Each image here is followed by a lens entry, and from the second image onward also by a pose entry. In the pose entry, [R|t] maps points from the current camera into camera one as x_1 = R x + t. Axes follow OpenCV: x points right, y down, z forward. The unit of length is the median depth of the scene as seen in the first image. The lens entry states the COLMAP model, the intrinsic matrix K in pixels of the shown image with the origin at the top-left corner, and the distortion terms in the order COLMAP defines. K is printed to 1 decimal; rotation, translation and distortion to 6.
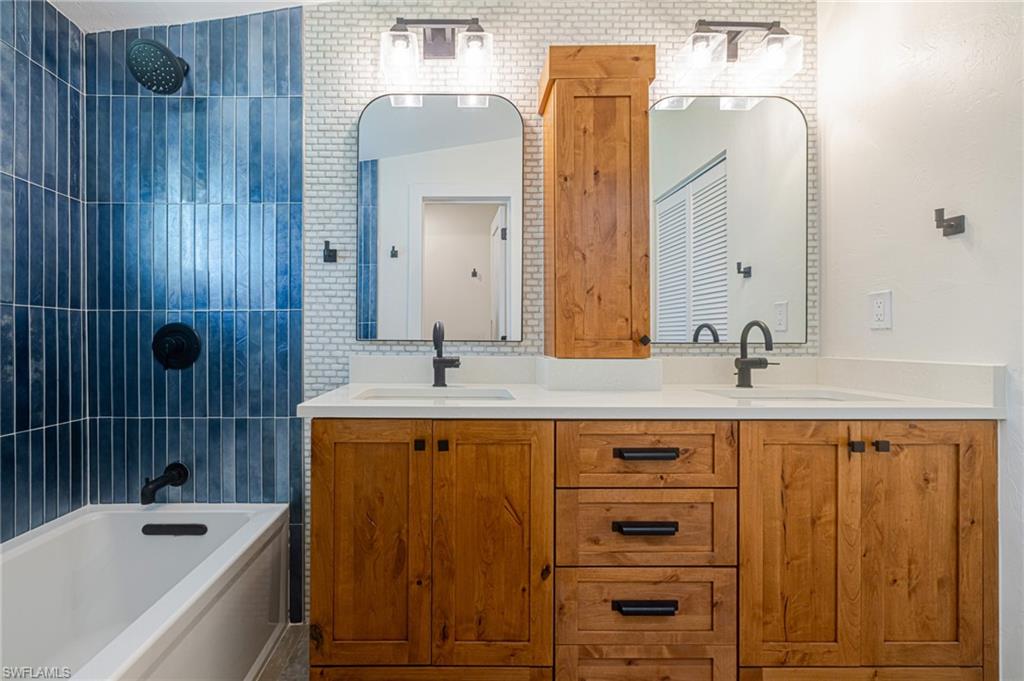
lens RADIAL K [[432.1, 0, 514.8], [0, 432.1, 334.8], [0, 0, 1]] dist [0.000095, 0.000218]
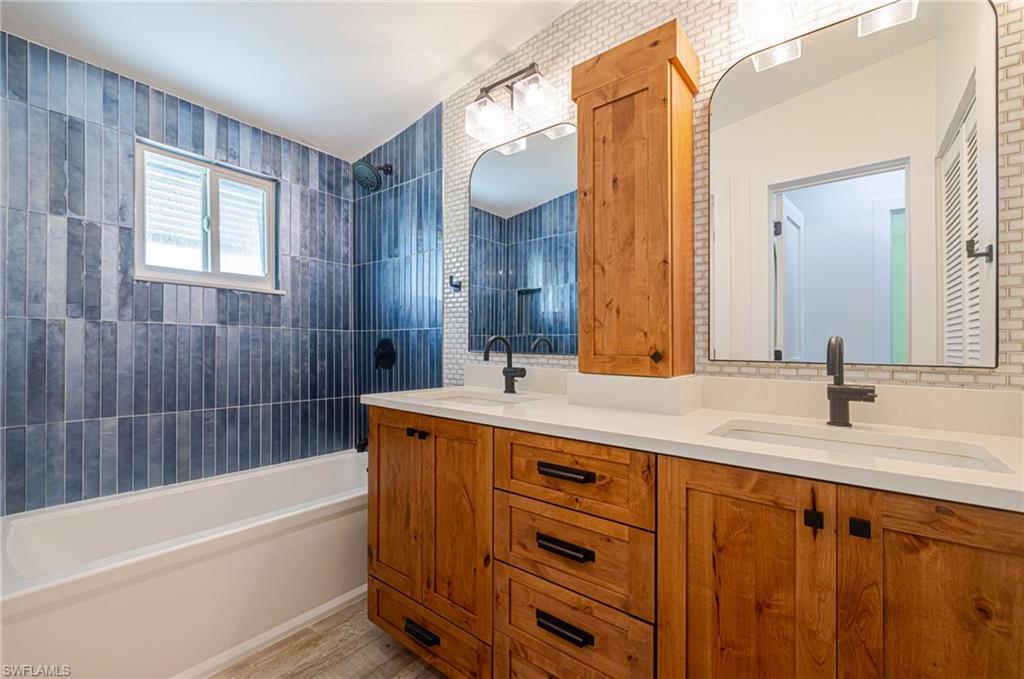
lens RADIAL K [[432.1, 0, 519.8], [0, 432.1, 343.0], [0, 0, 1]] dist [0.000095, 0.000218]
pose [[0.782788, 0.002643, -0.622283, 0.647872], [-0.004892, 0.999986, -0.001906, -0.013111], [0.622269, 0.004536, 0.782790, 0.128283]]
